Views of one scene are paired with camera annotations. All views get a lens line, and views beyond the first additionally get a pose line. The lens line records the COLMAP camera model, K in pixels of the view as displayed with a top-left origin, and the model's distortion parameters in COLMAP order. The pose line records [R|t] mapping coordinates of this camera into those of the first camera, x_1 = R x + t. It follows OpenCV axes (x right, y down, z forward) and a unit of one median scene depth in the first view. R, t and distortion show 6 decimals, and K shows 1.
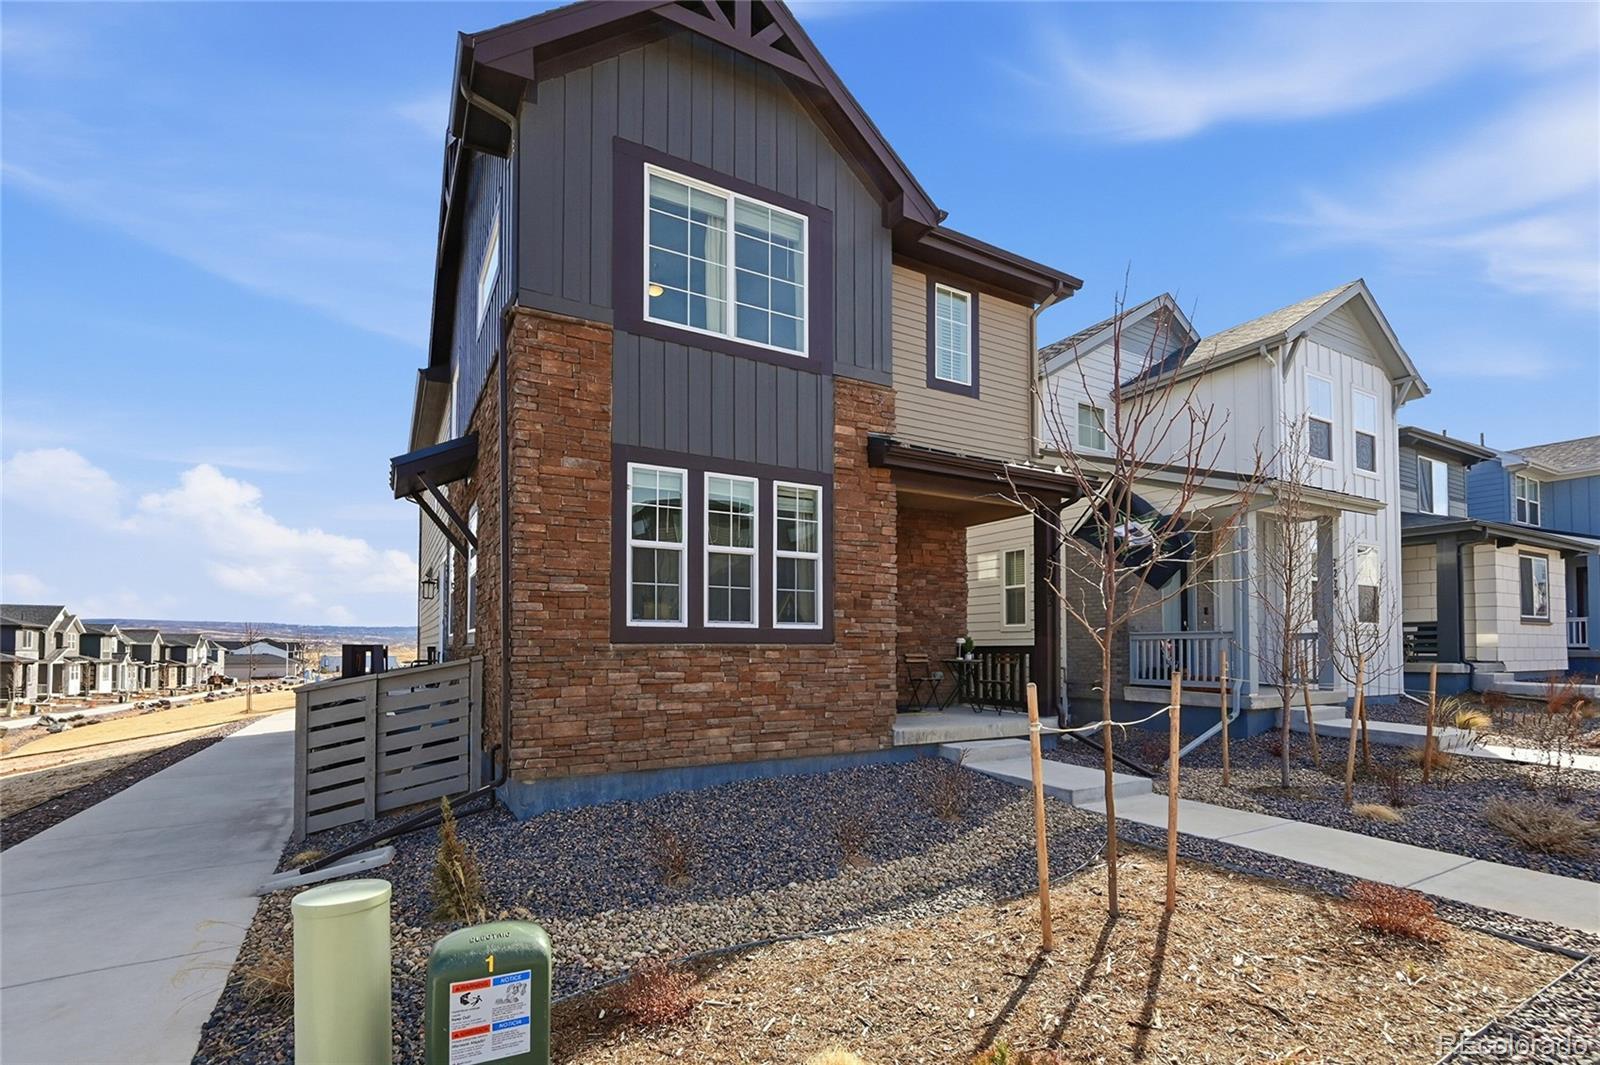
lens RADIAL K [[720.5, 0, 819.9], [0, 720.5, 632.9], [0, 0, 1]] dist [-0.004026, 0.000187]
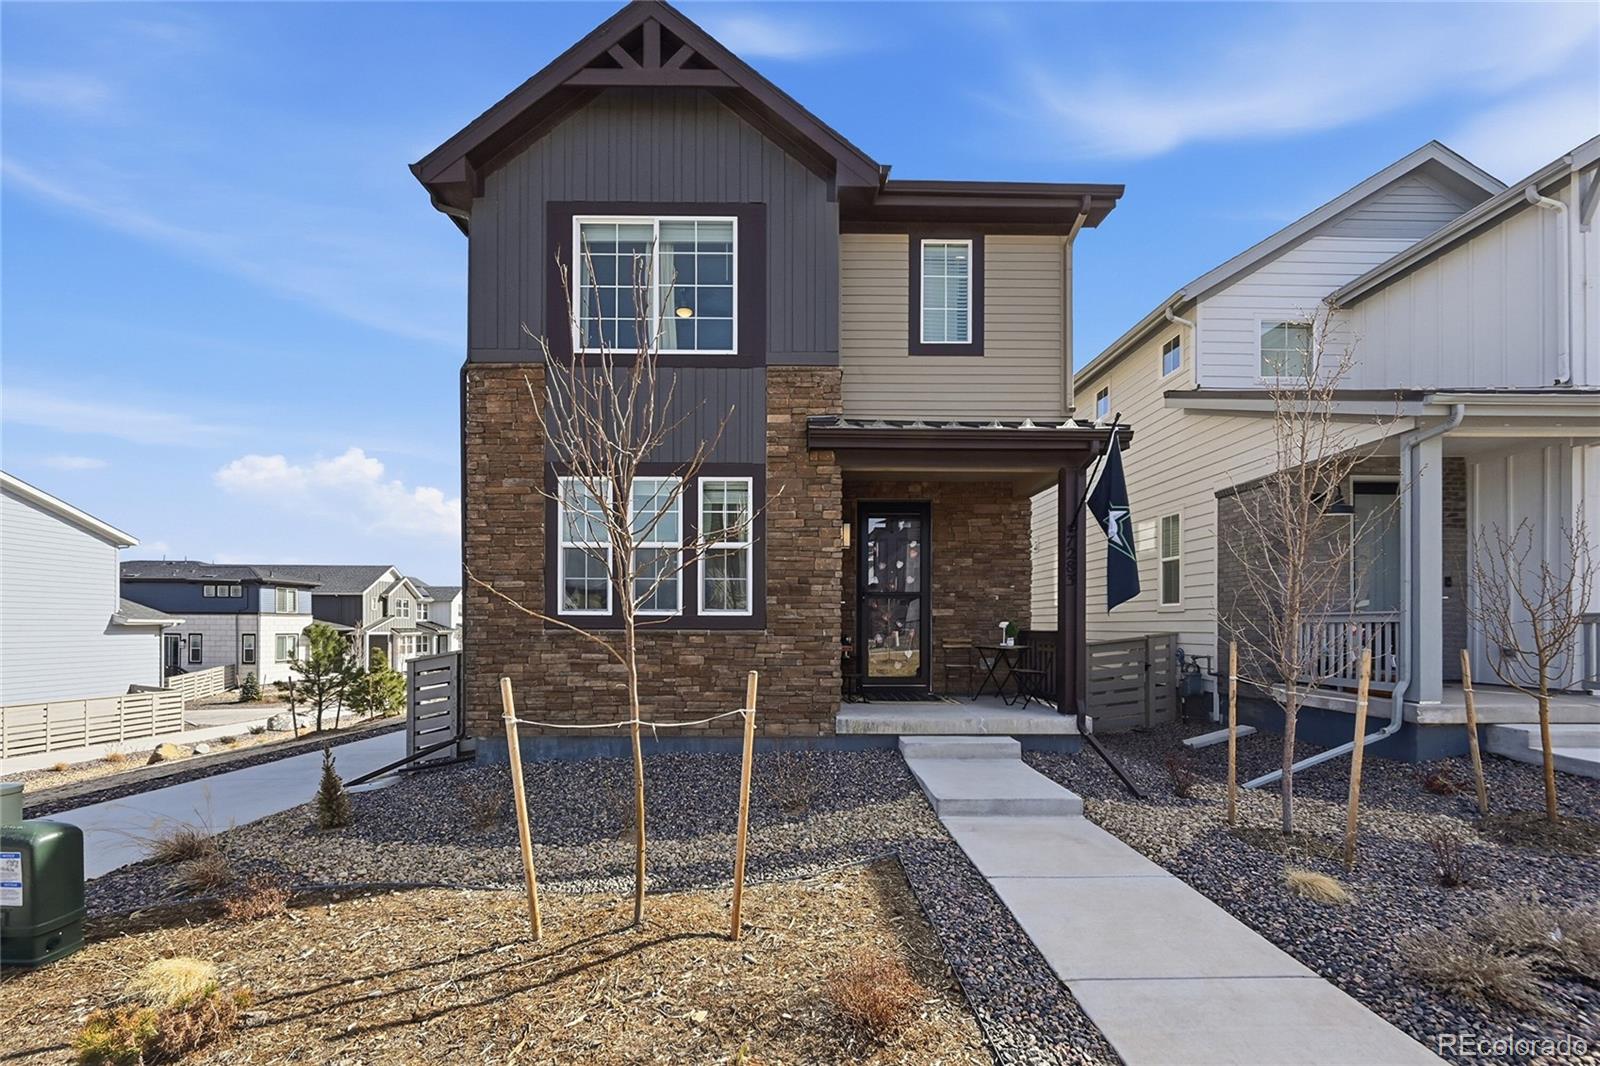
lens RADIAL K [[693.9, 0, 812.3], [0, 693.9, 624.5], [0, 0, 1]] dist [-0.002969, -0.000009]
pose [[0.876919, 0.002197, -0.480633, 0.516548], [0.007075, 0.999822, 0.017478, -0.008233], [0.480586, -0.018728, 0.876747, 0.155245]]
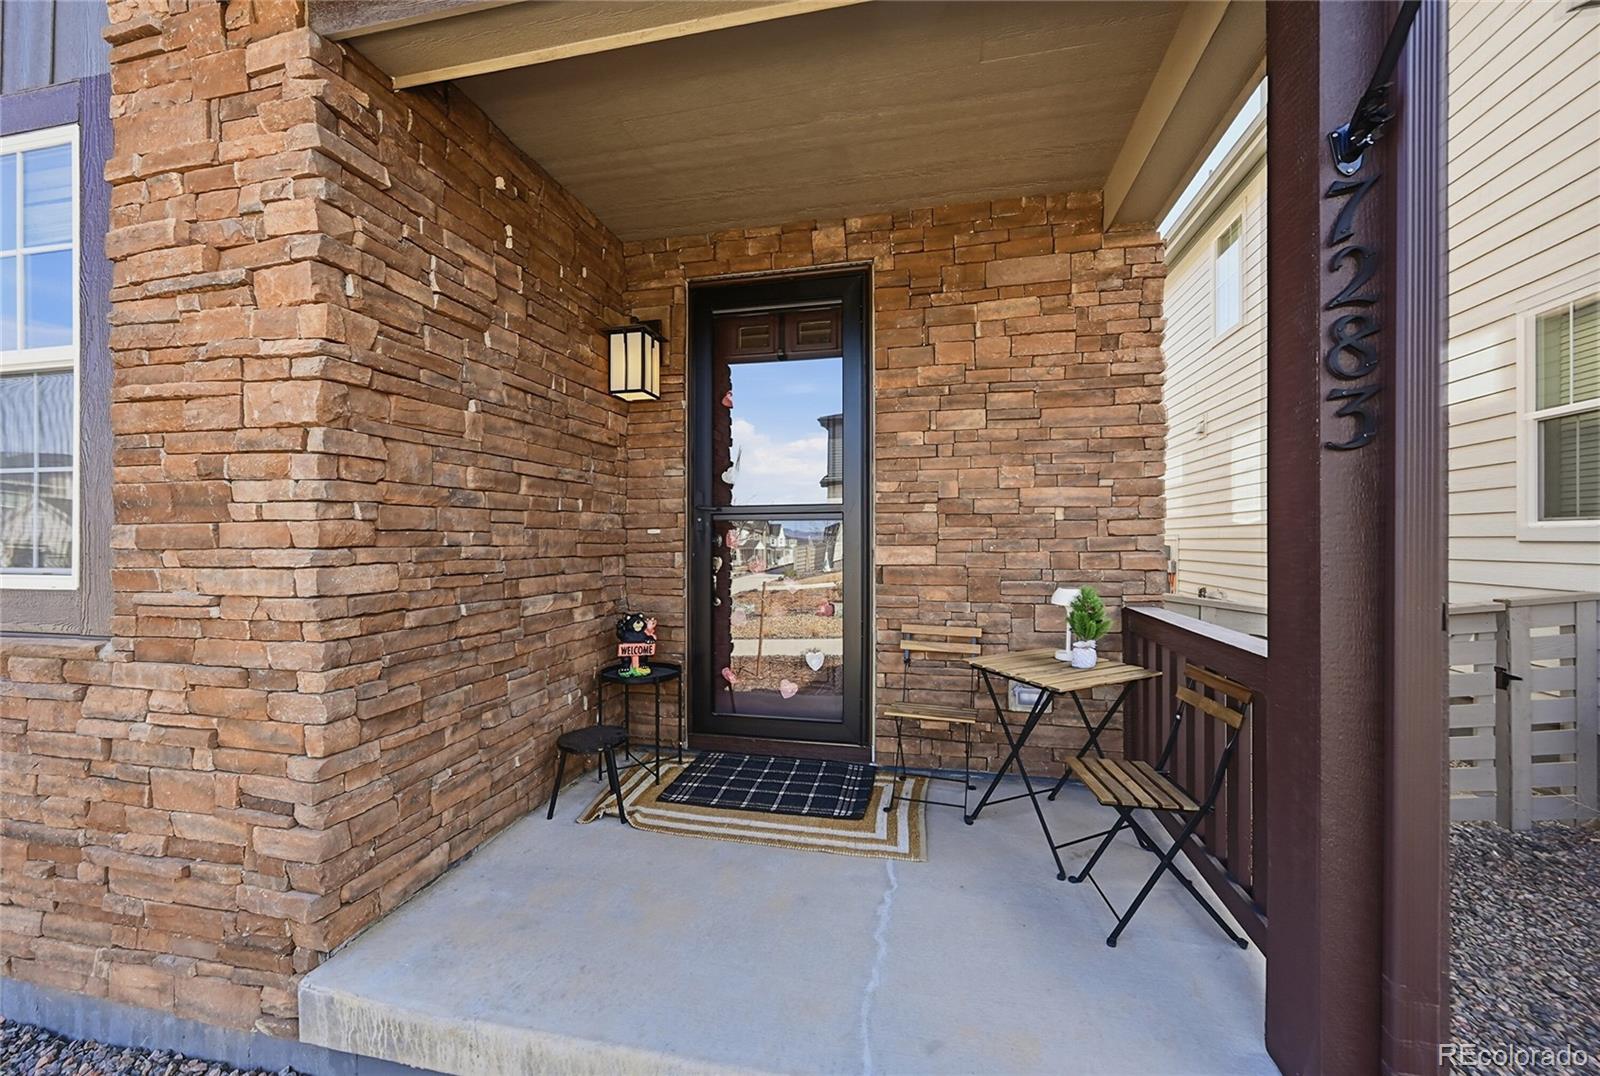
lens RADIAL K [[632.6, 0, 797.5], [0, 632.6, 540.3], [0, 0, 1]] dist [-0.001174, 0.000158]
pose [[0.718792, -0.000777, -0.695225, 0.380559], [0.016149, 0.999748, 0.015579, -0.023636], [0.695038, -0.022425, 0.718623, 0.943304]]
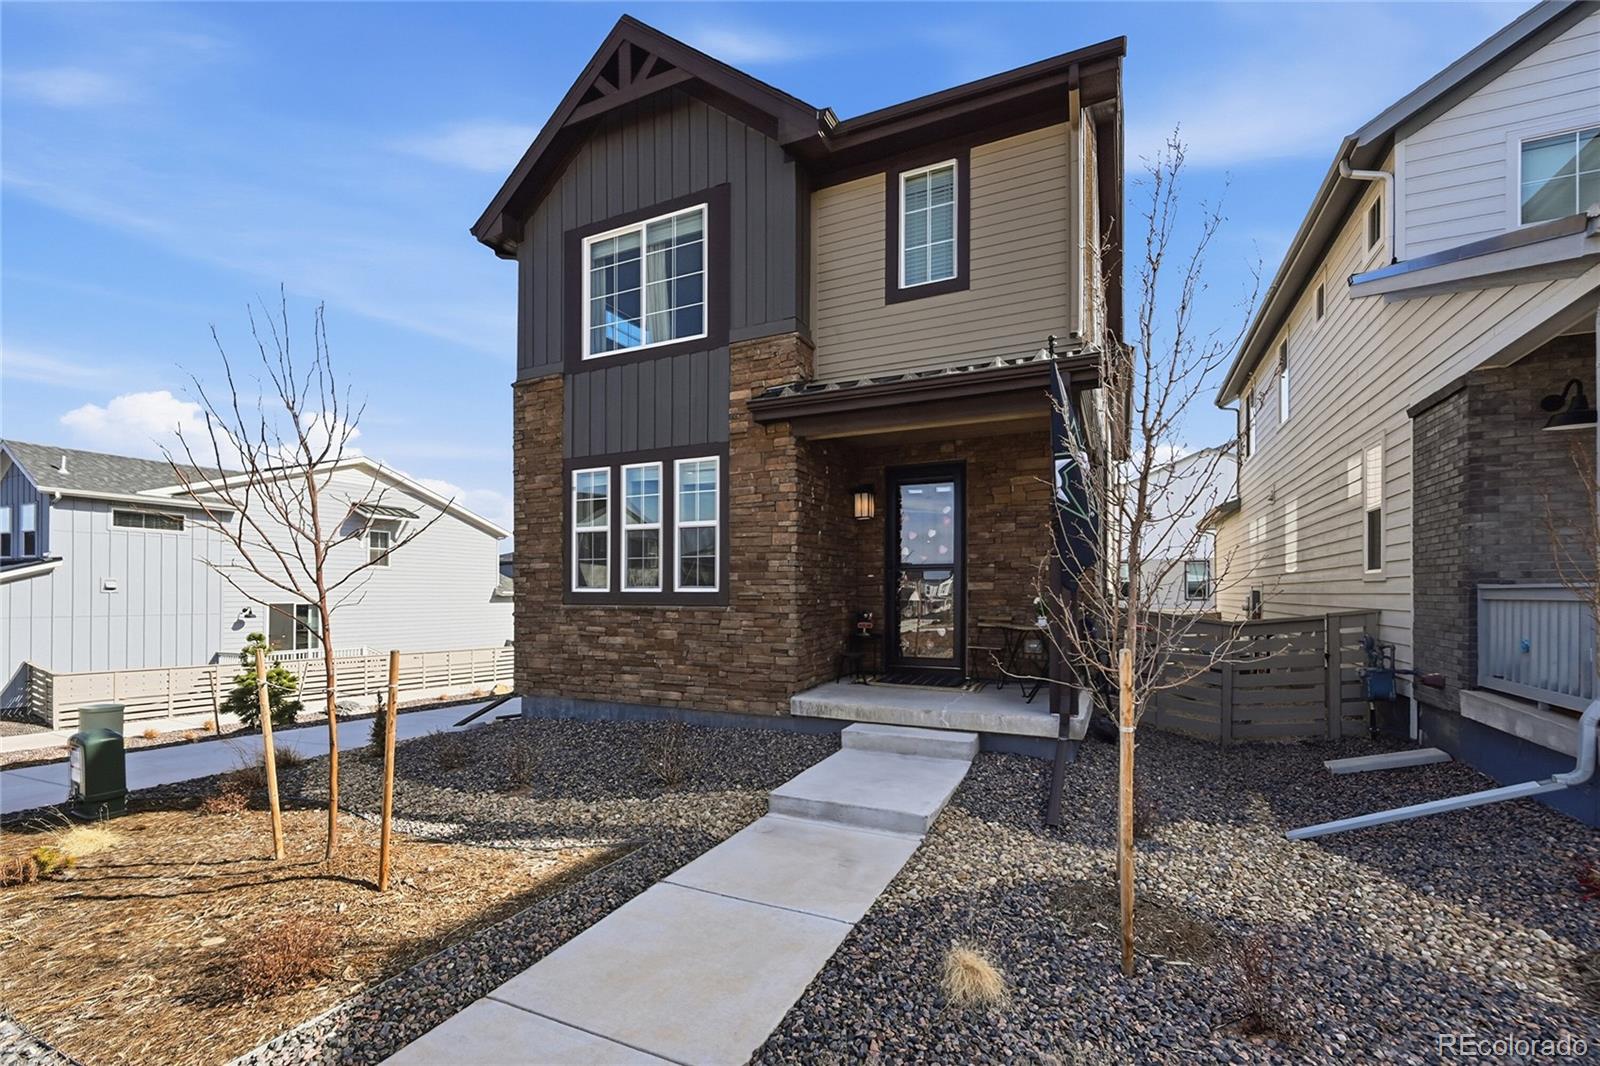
lens RADIAL K [[695.1, 0, 815.2], [0, 695.1, 593.4], [0, 0, 1]] dist [-0.001129, -0.000450]
pose [[0.570177, 0.001871, -0.821520, 0.849758], [0.015616, 0.999792, 0.013115, -0.013155], [0.821374, -0.020307, 0.570029, 0.498413]]
